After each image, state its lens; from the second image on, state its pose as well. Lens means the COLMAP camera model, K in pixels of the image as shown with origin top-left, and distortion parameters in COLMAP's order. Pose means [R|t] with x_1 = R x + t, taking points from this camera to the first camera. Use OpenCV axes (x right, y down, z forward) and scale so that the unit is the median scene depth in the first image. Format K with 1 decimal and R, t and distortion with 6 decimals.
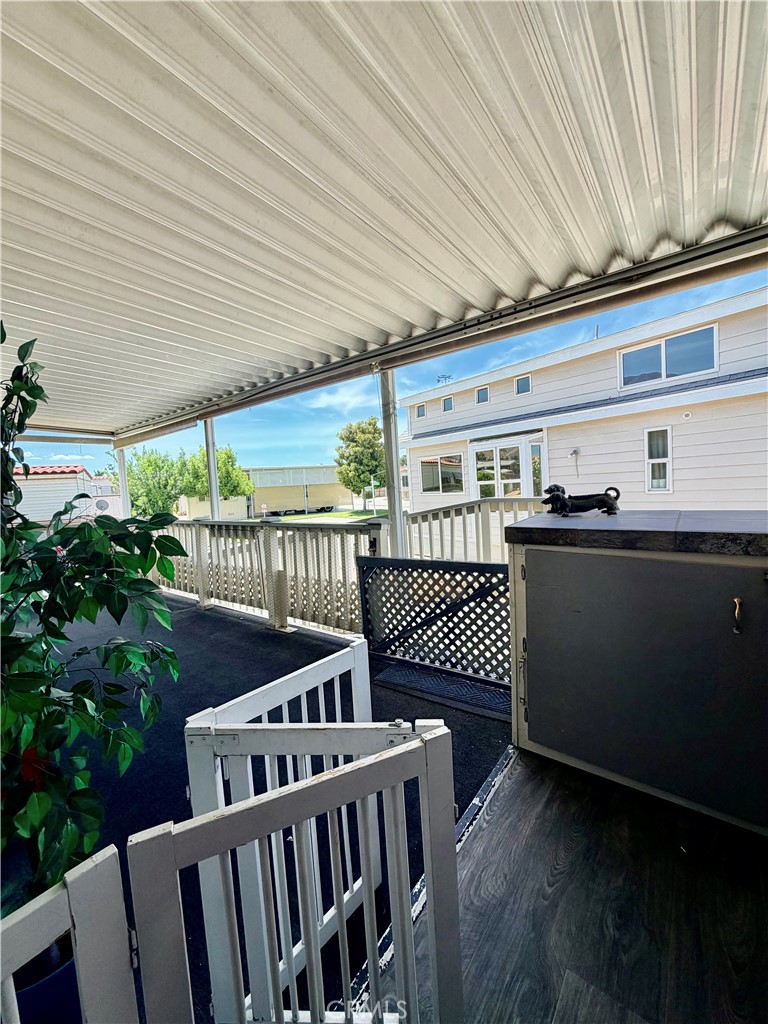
lens RADIAL K [[411.7, 0, 383.5], [0, 411.7, 509.6], [0, 0, 1]] dist [0.000190, 0.000330]
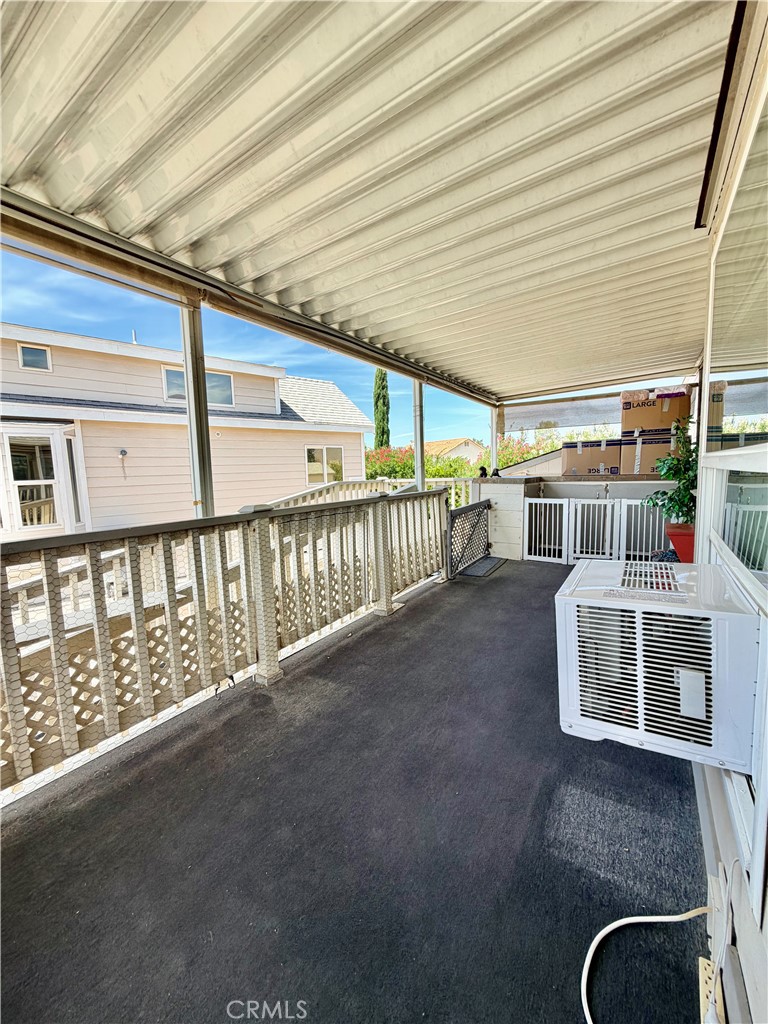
lens RADIAL K [[411.7, 0, 383.5], [0, 411.7, 509.6], [0, 0, 1]] dist [0.000190, 0.000330]
pose [[-0.086601, -0.029681, 0.995801, -0.649629], [0.099352, 0.994316, 0.038277, 0.017226], [-0.991277, 0.102249, -0.083160, 0.603067]]
